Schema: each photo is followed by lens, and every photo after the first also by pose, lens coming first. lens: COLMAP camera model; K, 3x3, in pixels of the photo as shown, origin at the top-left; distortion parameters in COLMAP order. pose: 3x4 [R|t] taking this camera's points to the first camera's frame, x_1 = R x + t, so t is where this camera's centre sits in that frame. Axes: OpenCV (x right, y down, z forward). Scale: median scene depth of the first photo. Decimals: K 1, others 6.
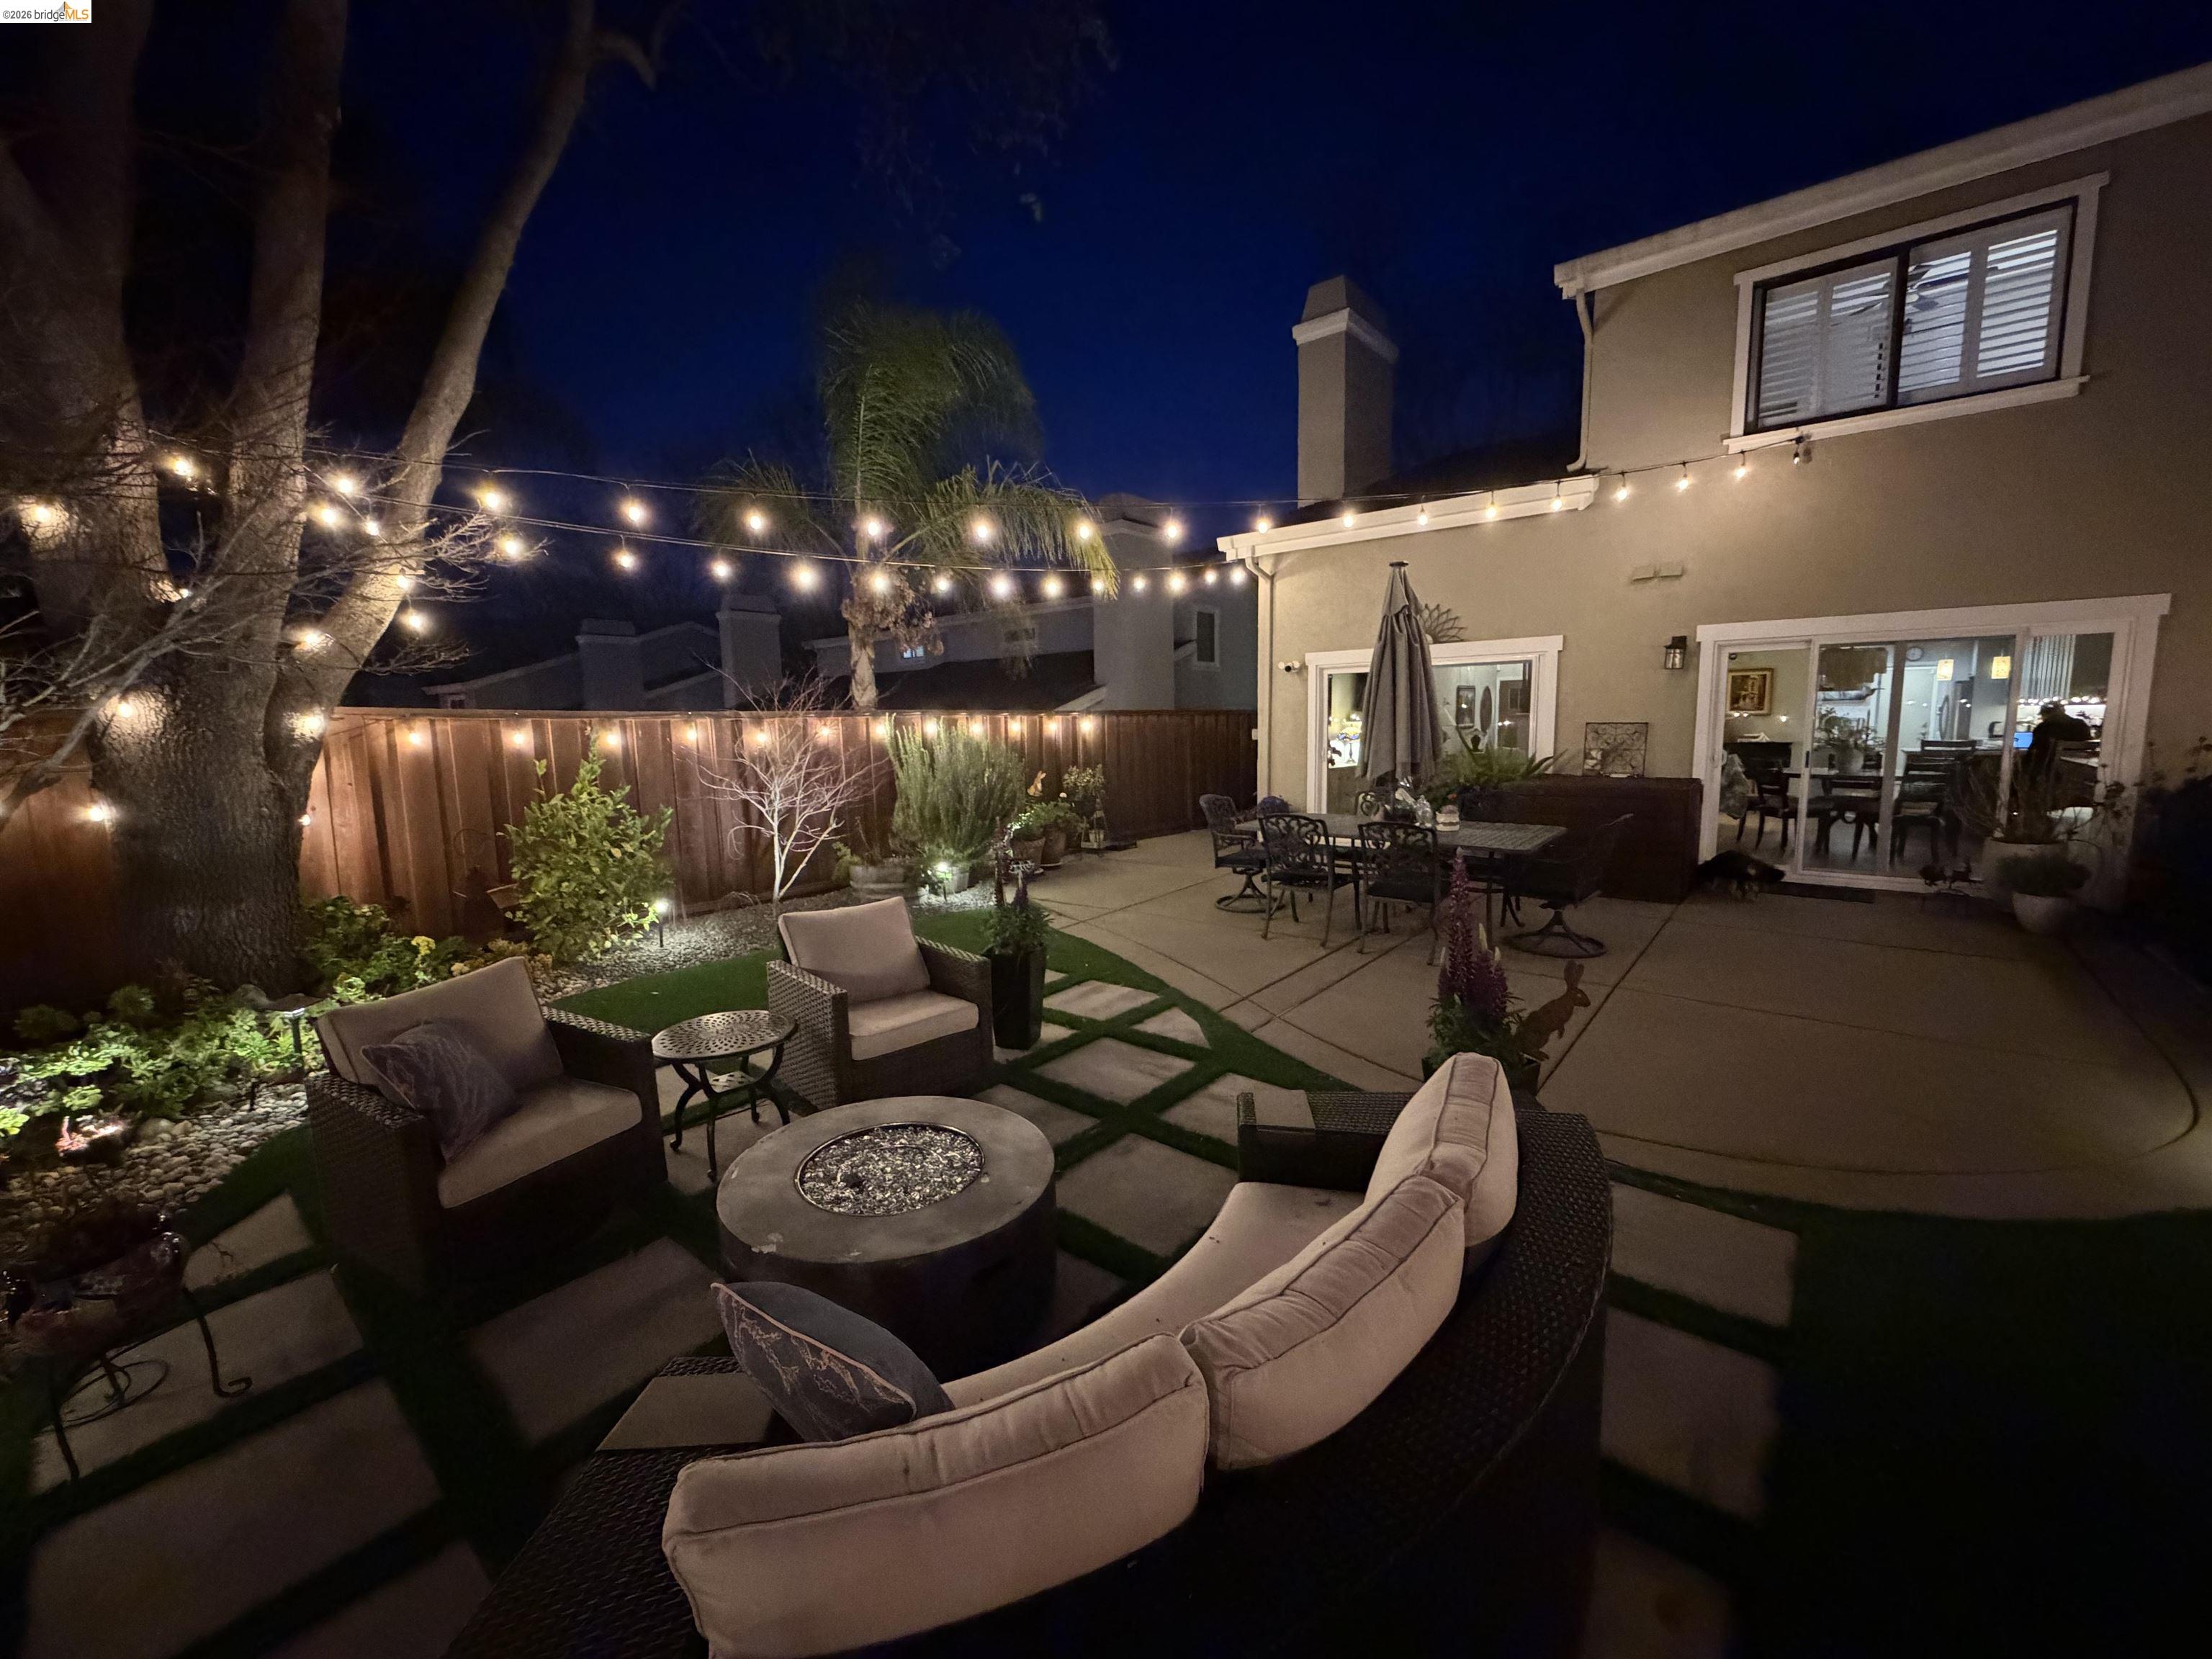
lens RADIAL K [[877.3, 0, 1099.9], [0, 877.3, 830.7], [0, 0, 1]] dist [-0.001382, -0.000082]
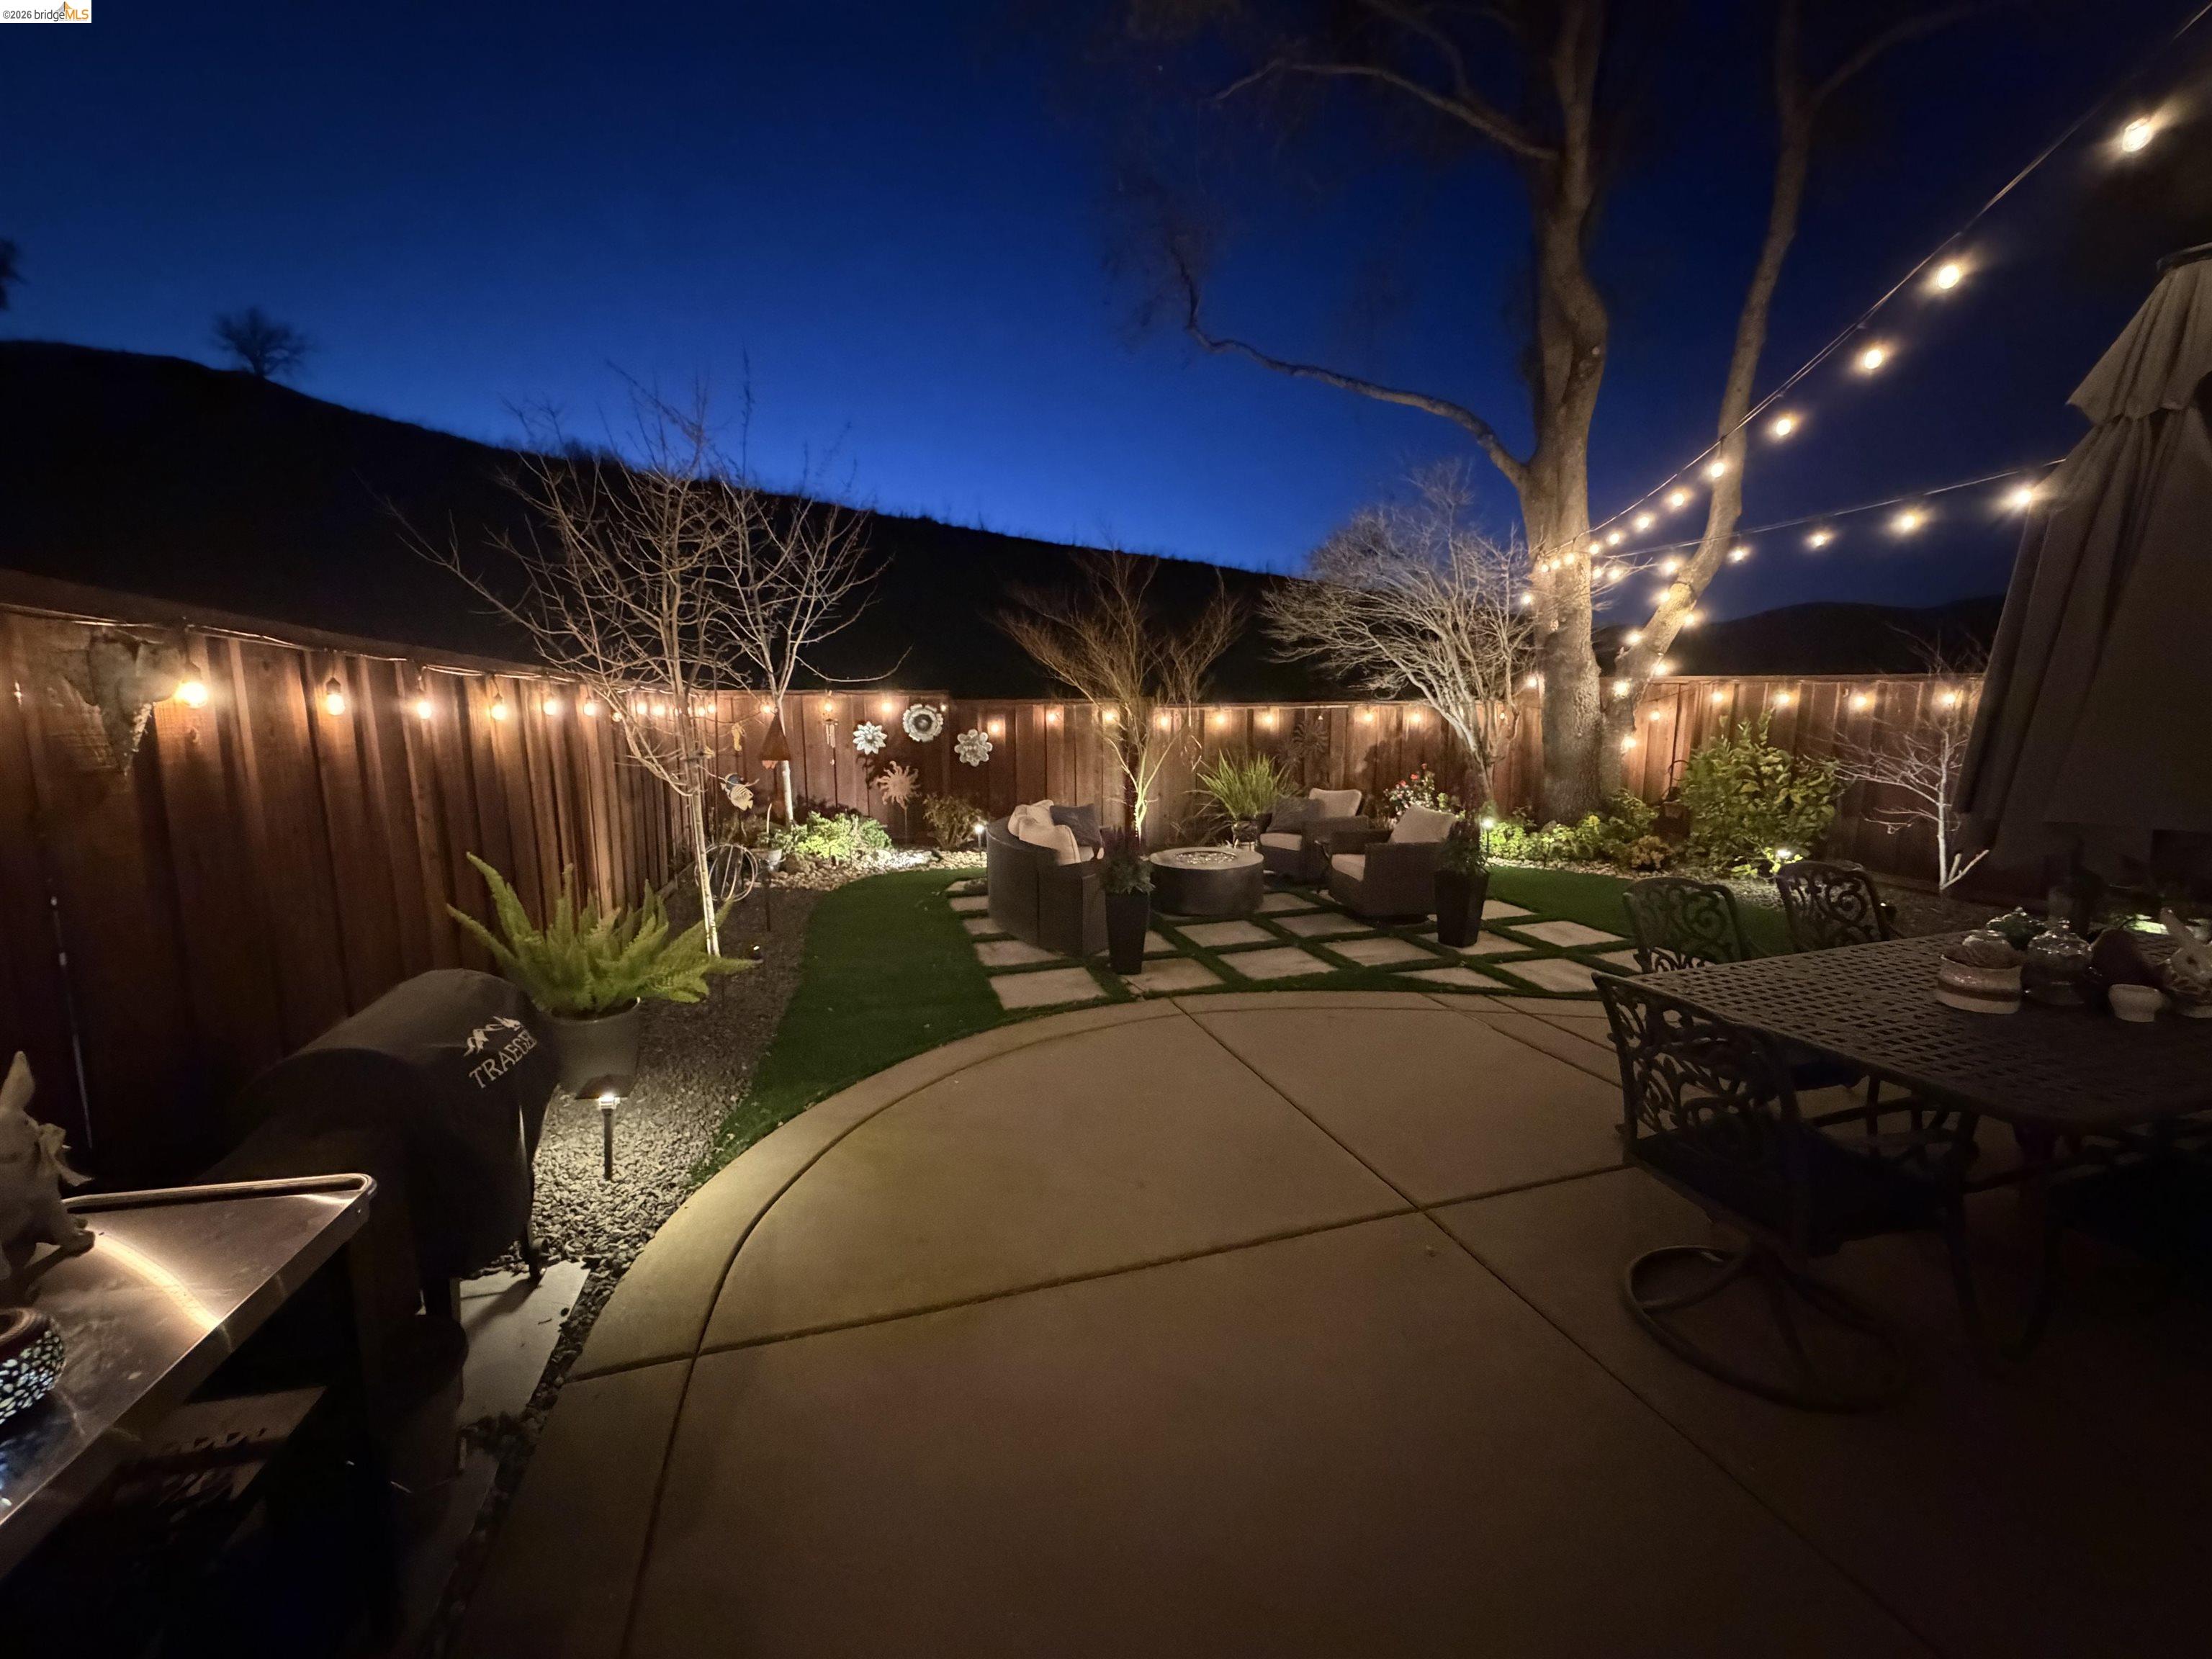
lens RADIAL K [[877.3, 0, 1099.9], [0, 877.3, 830.7], [0, 0, 1]] dist [-0.001382, -0.000082]
pose [[-0.552555, 0.150654, -0.819748, 1.205471], [-0.081515, 0.969045, 0.233038, -0.176050], [0.829481, 0.195588, -0.523170, 1.164389]]
